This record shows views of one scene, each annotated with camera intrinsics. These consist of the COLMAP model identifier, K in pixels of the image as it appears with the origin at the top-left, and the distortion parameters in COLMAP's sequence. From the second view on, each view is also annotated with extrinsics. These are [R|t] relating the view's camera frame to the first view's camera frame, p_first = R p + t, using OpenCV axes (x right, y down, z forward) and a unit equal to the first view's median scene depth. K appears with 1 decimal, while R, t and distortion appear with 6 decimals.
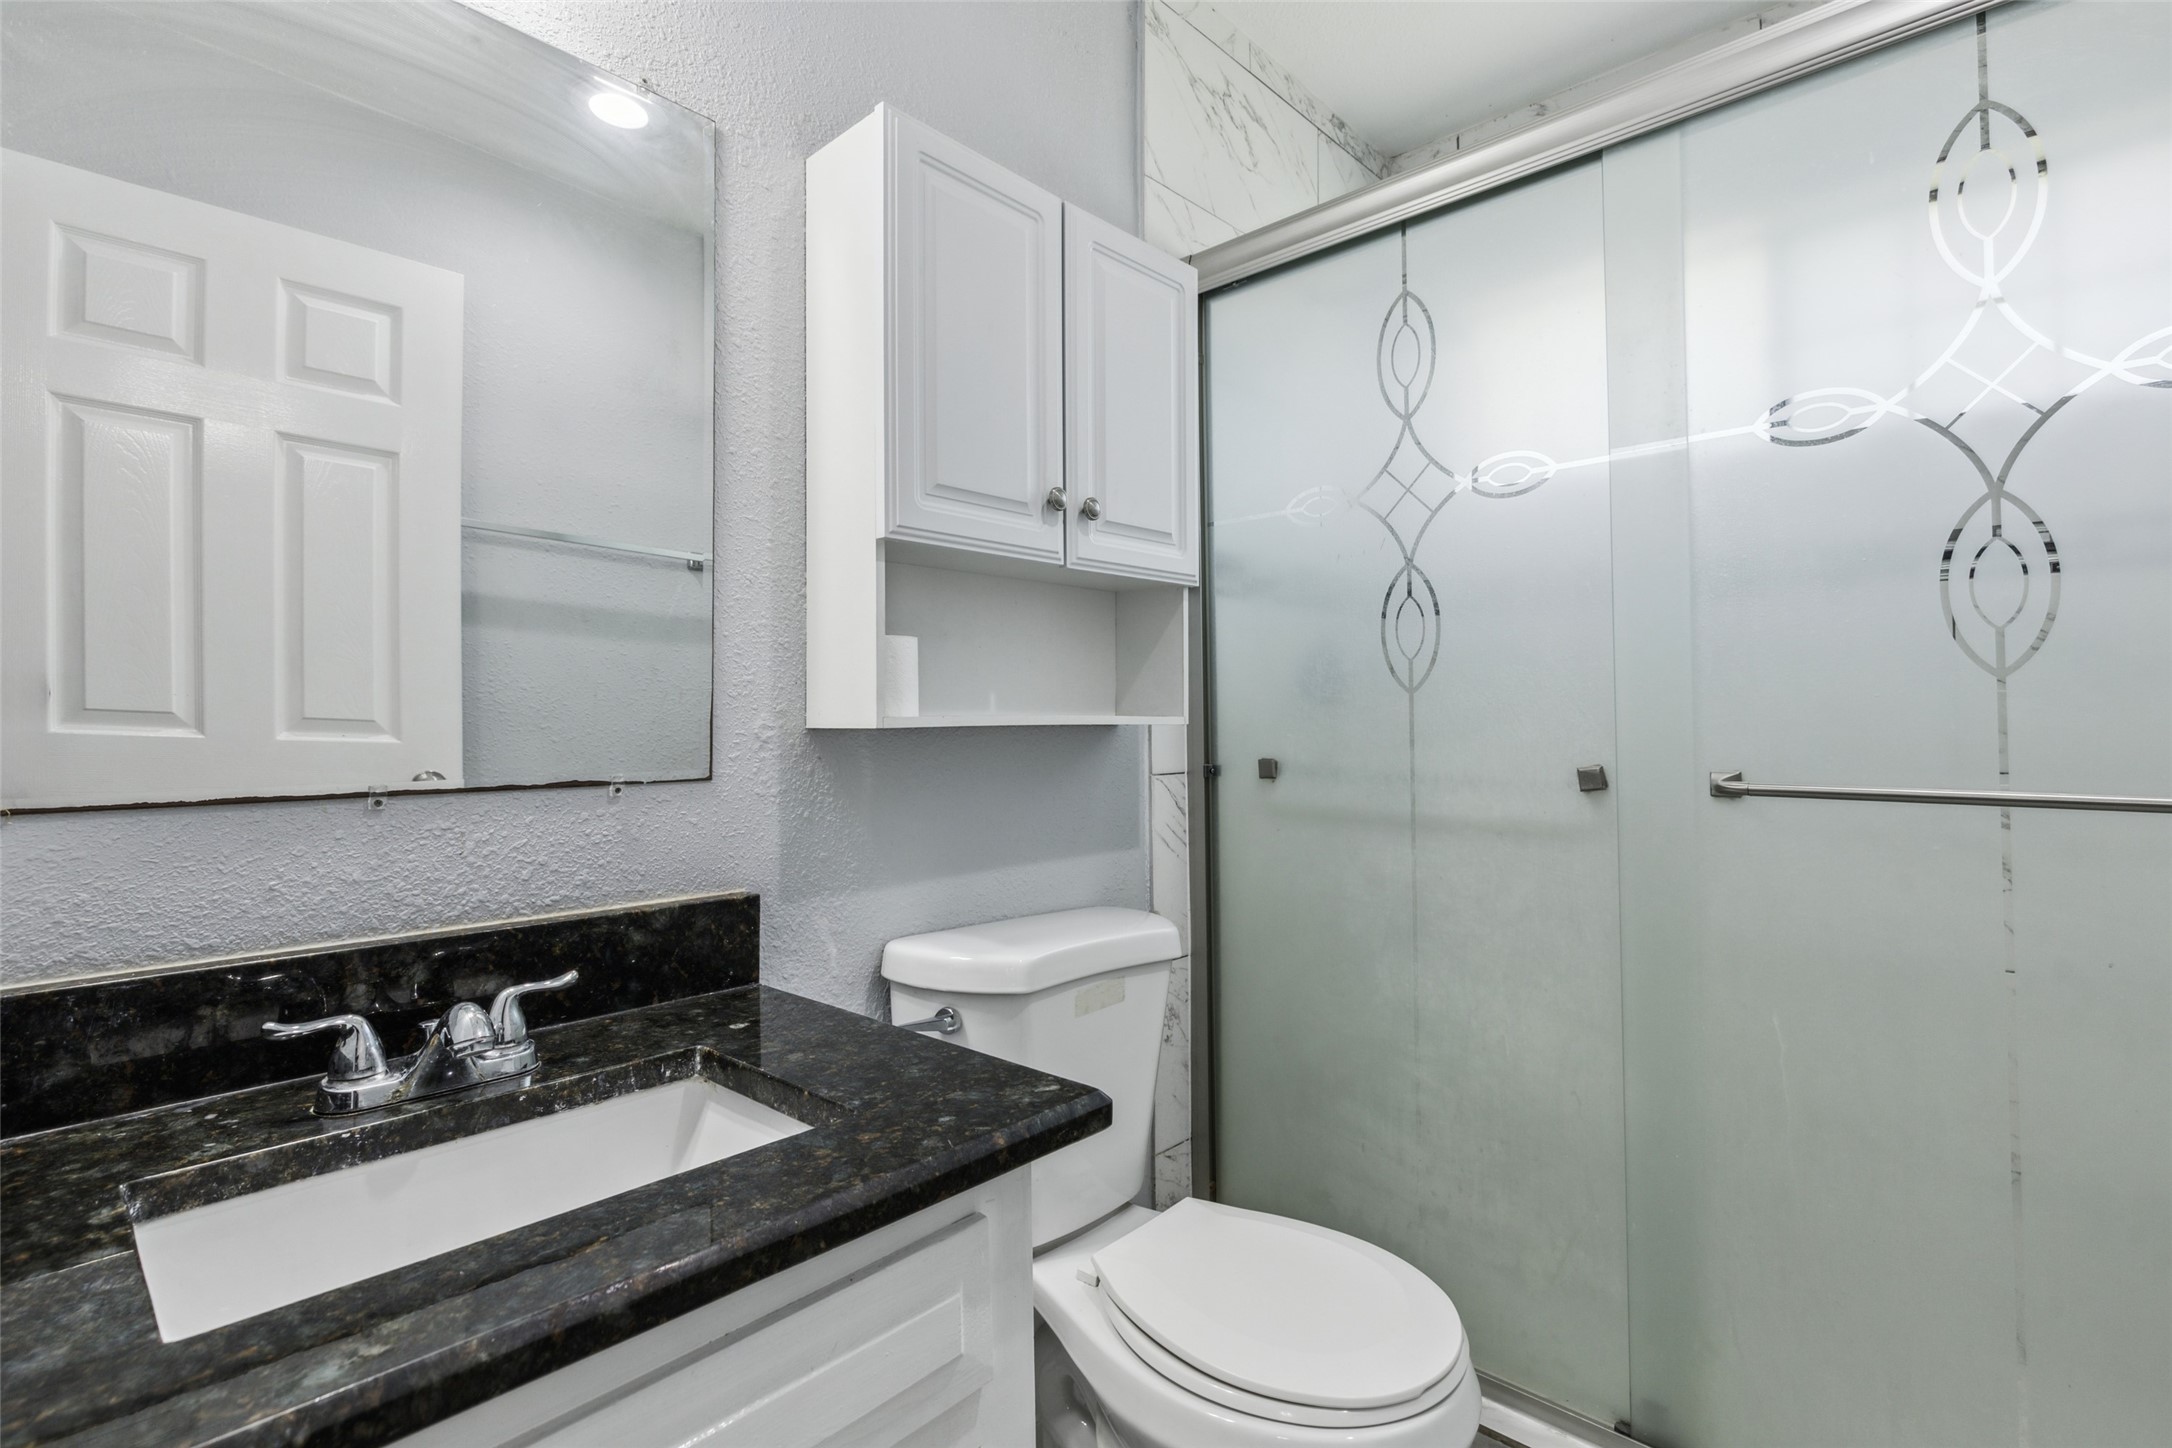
lens RADIAL K [[1013.2, 0, 1085.2], [0, 1013.2, 700.1], [0, 0, 1]] dist [0.012141, -0.000365]
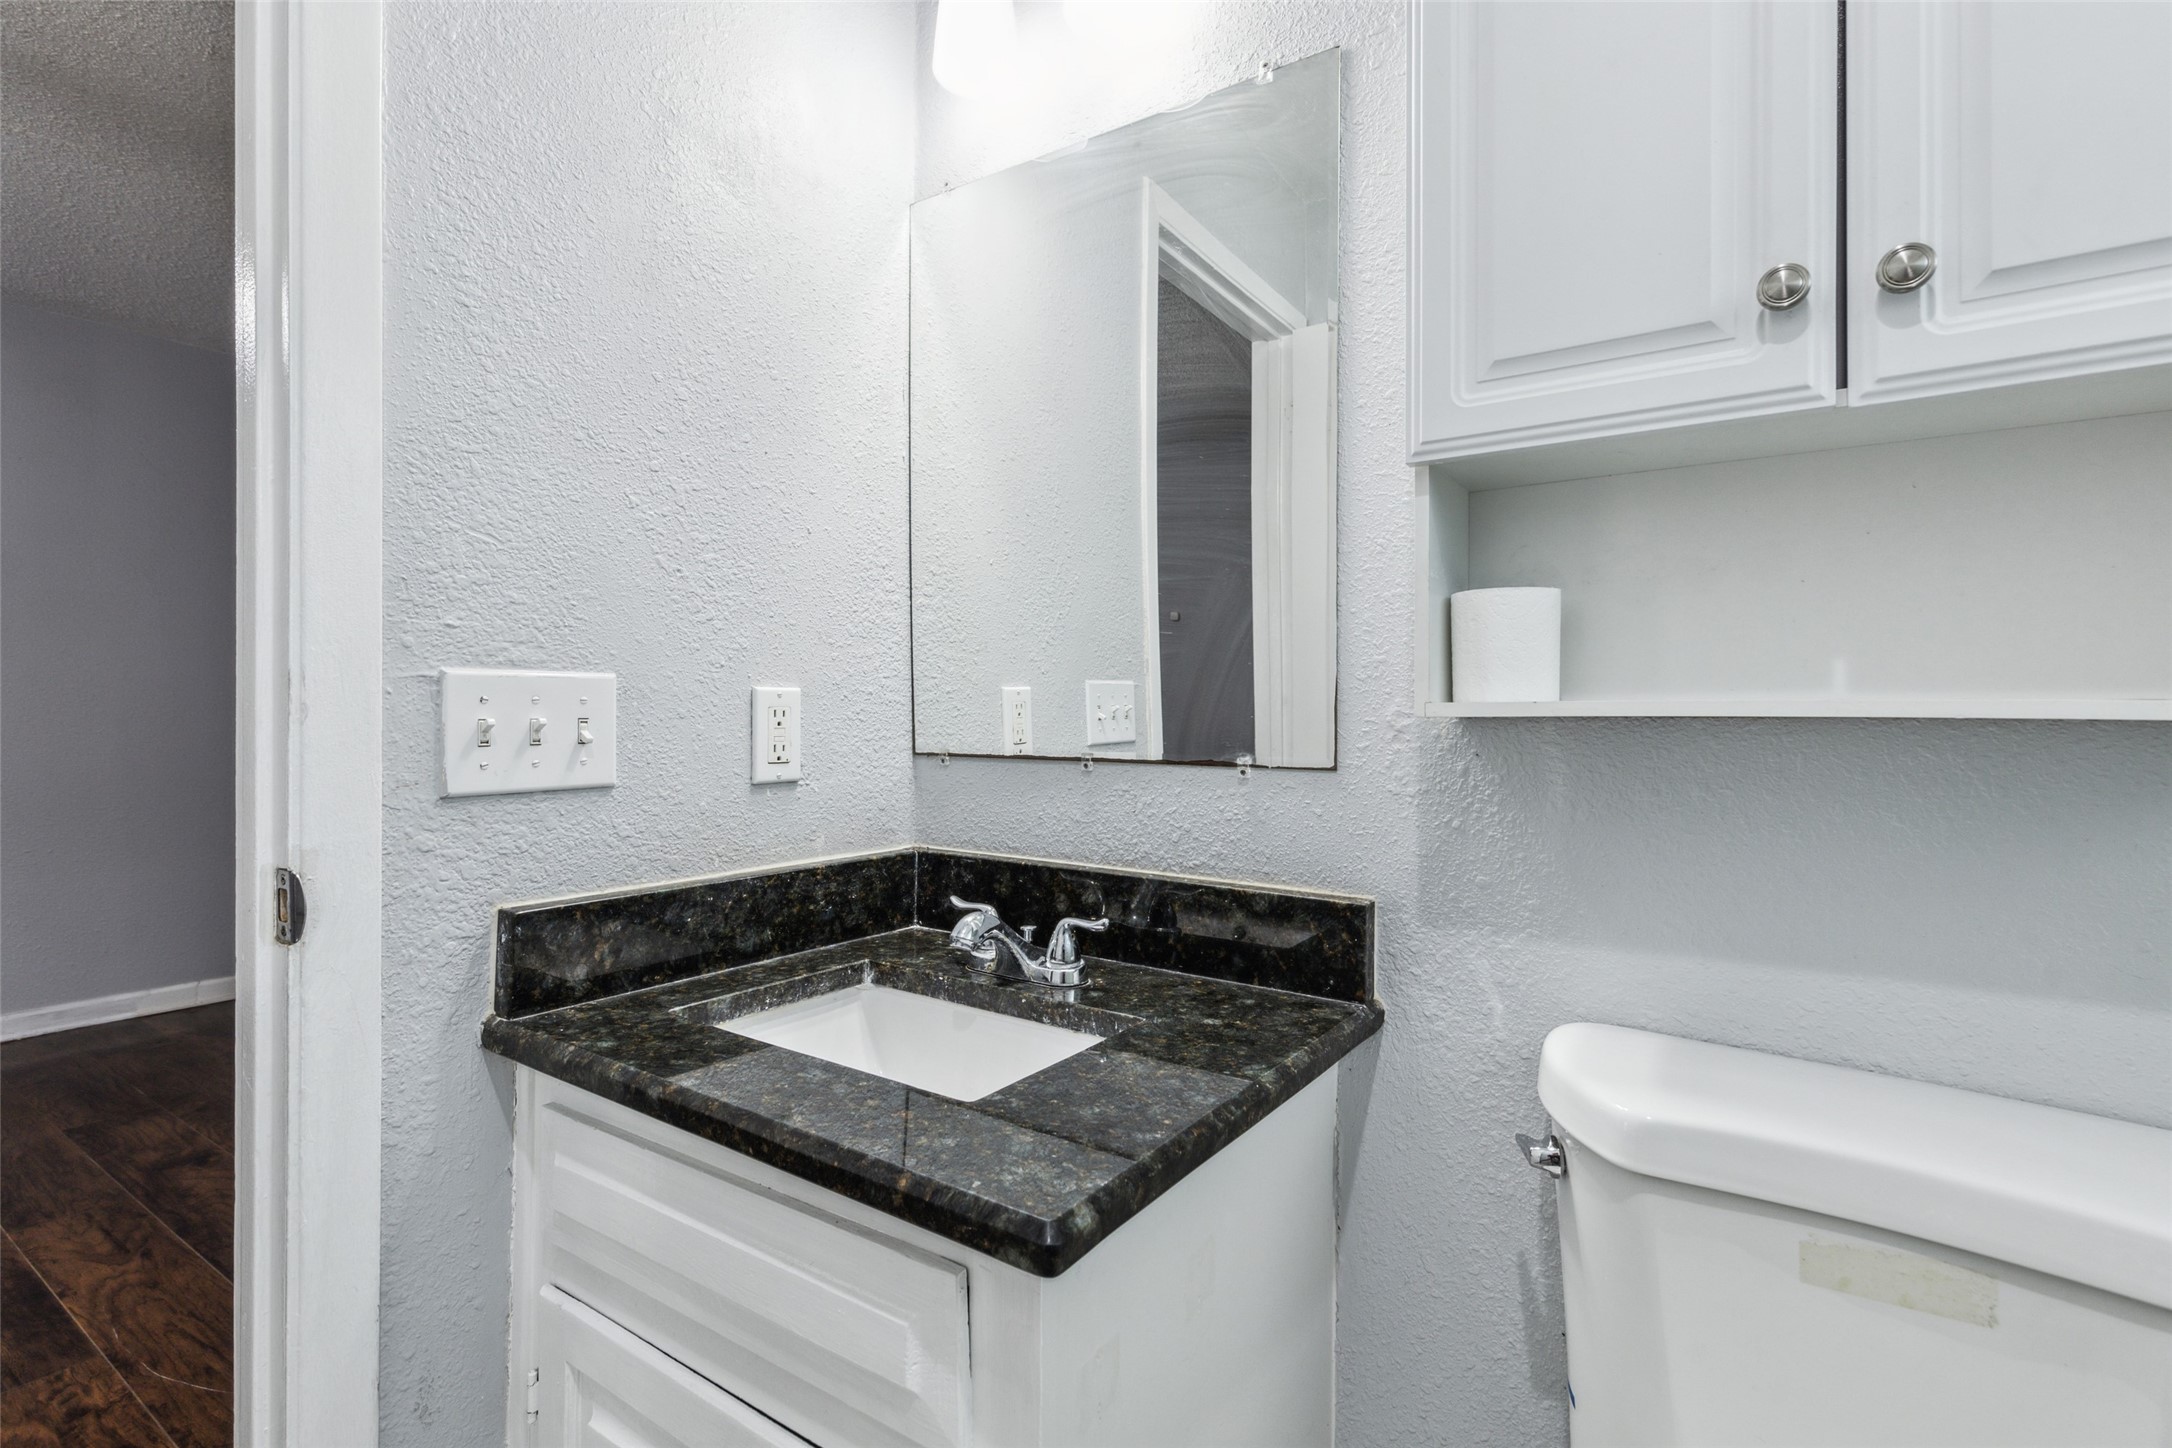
lens RADIAL K [[986.3, 0, 1087.1], [0, 986.3, 713.6], [0, 0, 1]] dist [0.013236, 0.000123]
pose [[0.160137, 0.008247, -0.987060, 0.485766], [0.015045, 0.999829, 0.010794, 0.013818], [0.986980, -0.016579, 0.159985, 0.635481]]
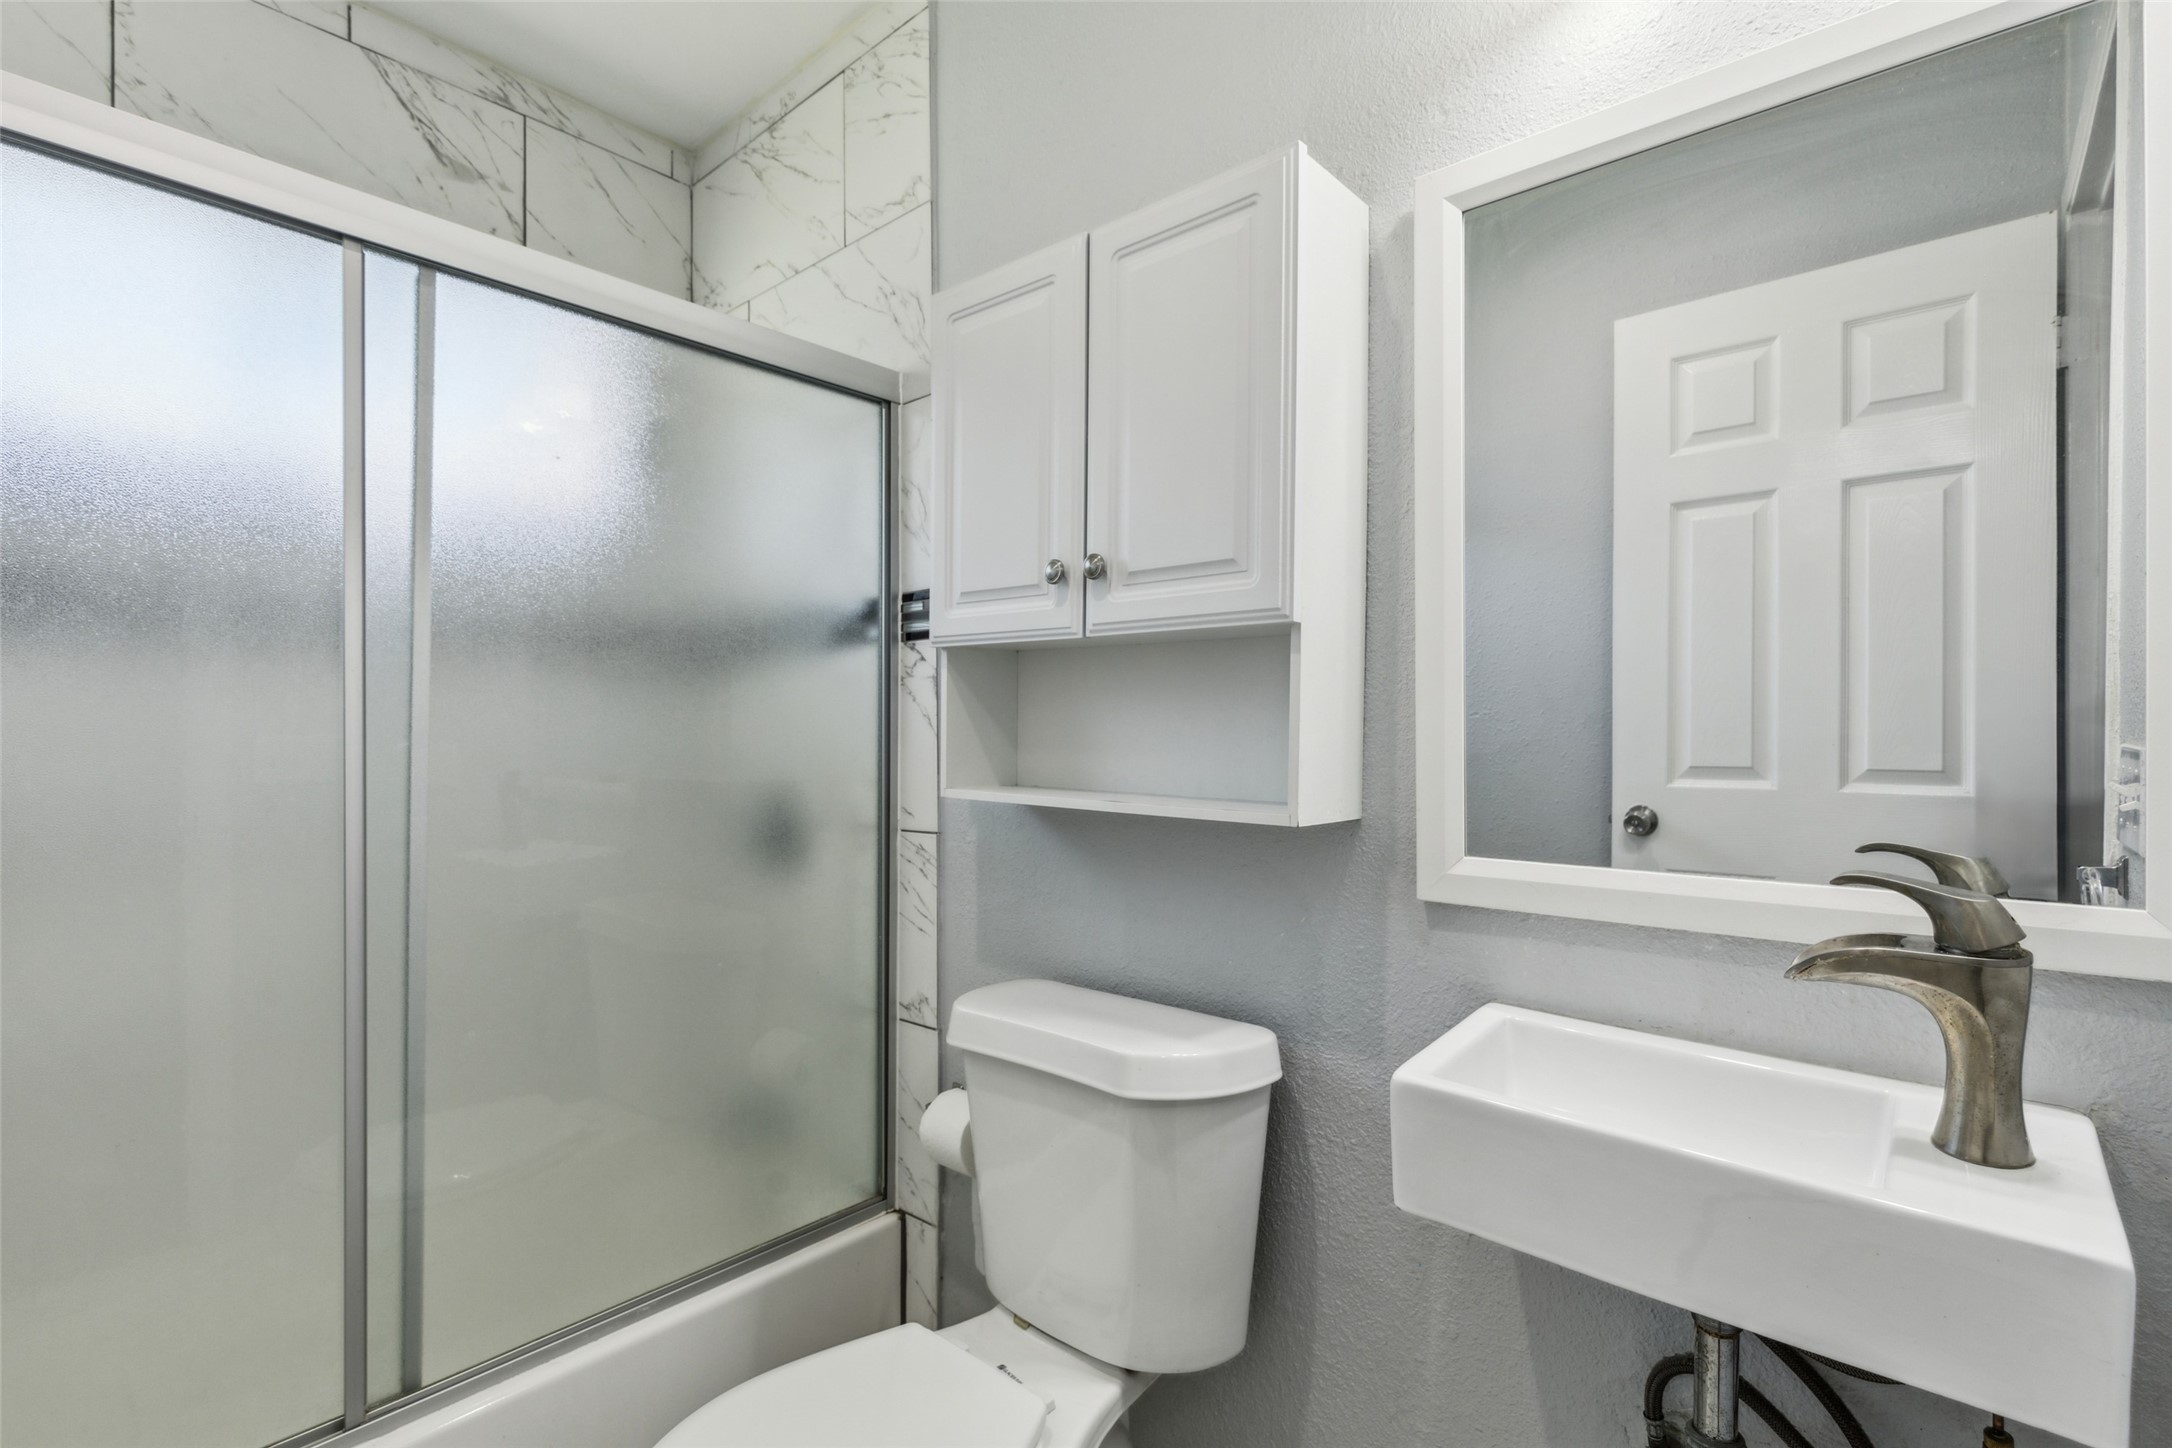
lens RADIAL K [[1013.2, 0, 1085.2], [0, 1013.2, 700.1], [0, 0, 1]] dist [0.012141, -0.000365]
pose [[0.013723, -0.025974, -0.999568, 1.024925], [0.015030, 0.999555, -0.025768, -0.064985], [0.999793, -0.014670, 0.014107, 1.161869]]
